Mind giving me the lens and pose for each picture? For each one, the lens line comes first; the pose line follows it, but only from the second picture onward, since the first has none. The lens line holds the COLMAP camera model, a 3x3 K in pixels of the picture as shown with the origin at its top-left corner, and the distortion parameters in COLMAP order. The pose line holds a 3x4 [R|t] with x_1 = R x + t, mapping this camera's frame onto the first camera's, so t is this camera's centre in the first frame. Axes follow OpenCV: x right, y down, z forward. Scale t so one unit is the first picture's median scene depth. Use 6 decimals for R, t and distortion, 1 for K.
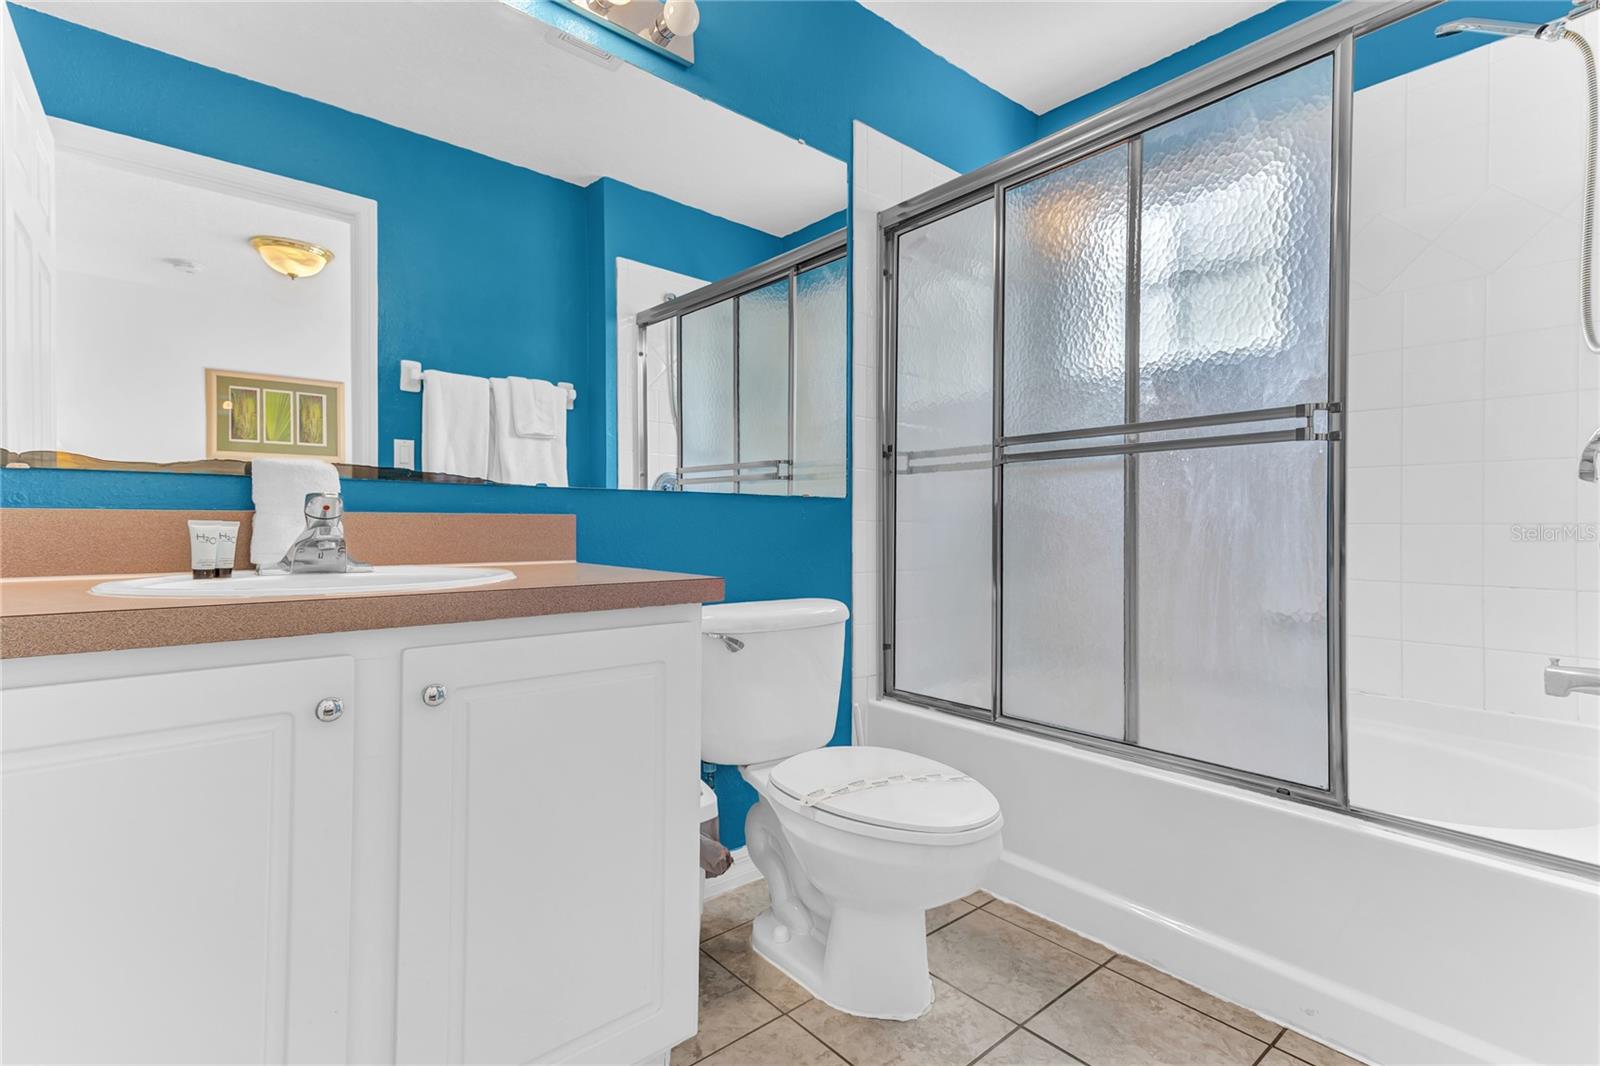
lens RADIAL K [[737.3, 0, 803.0], [0, 737.3, 535.6], [0, 0, 1]] dist [0.027771, -0.001378]
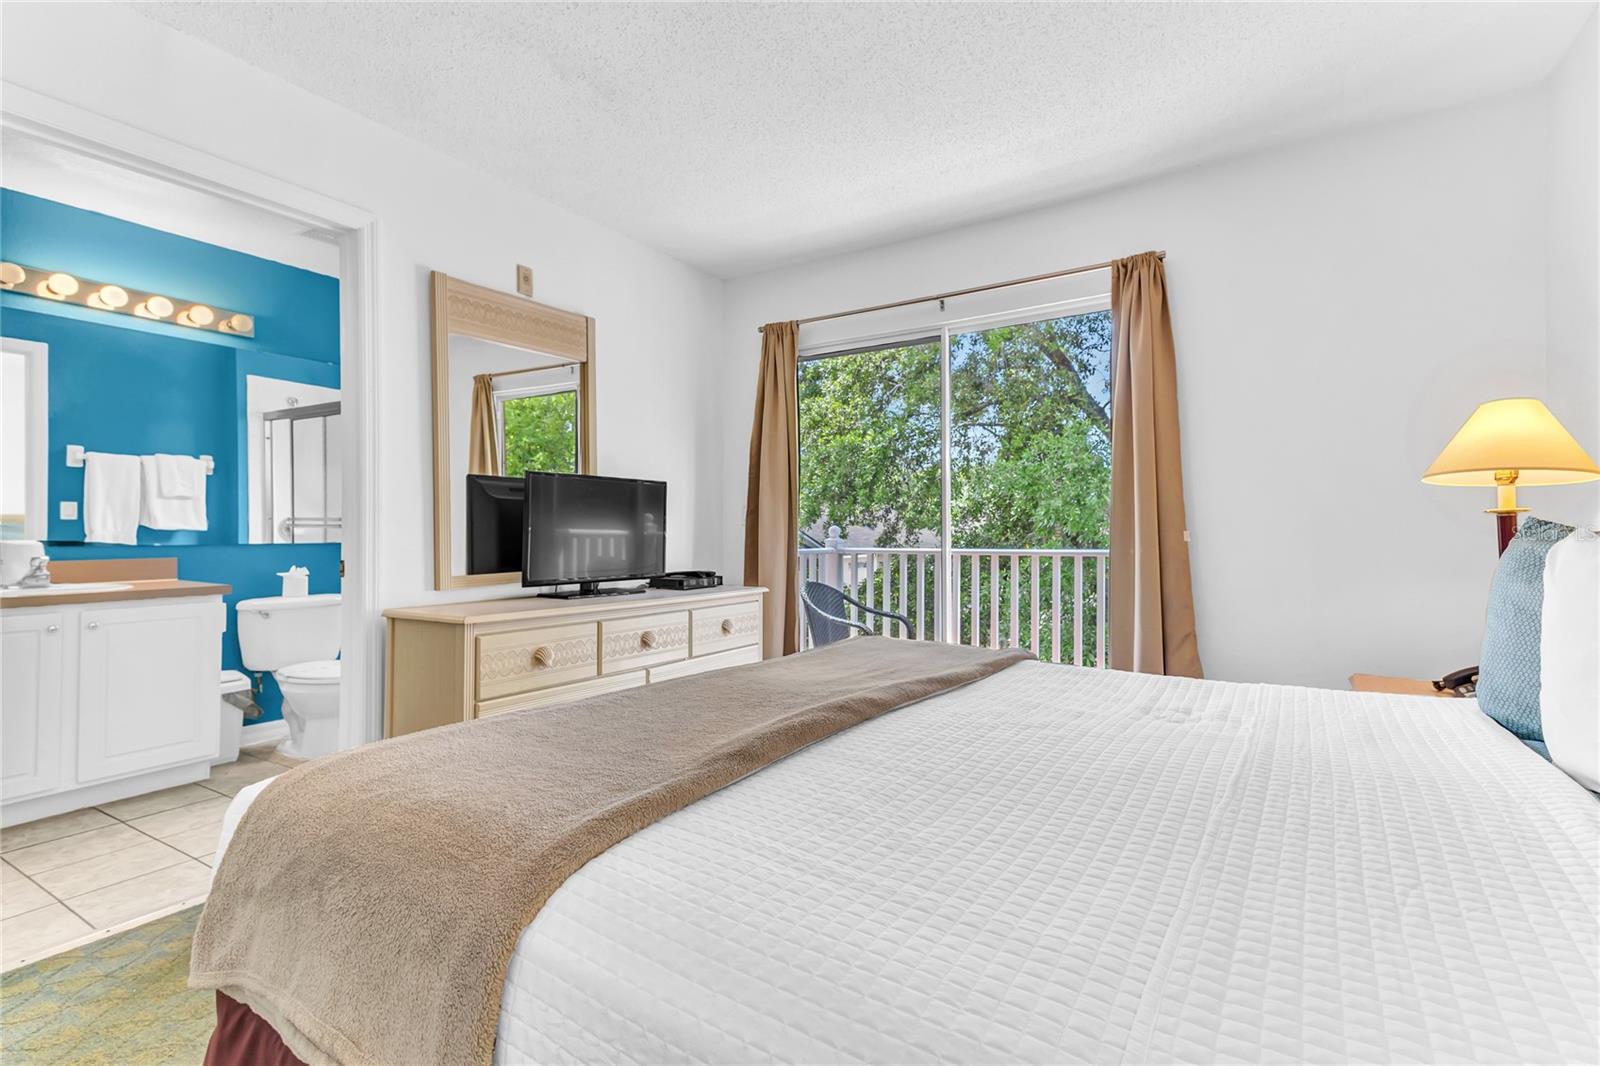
lens RADIAL K [[737.3, 0, 793.4], [0, 737.3, 527.6], [0, 0, 1]] dist [0.027771, -0.001378]
pose [[0.959421, -0.005472, 0.281923, 0.429460], [0.009253, 0.999884, -0.012082, -0.039561], [-0.281824, 0.014201, 0.959361, -0.861345]]
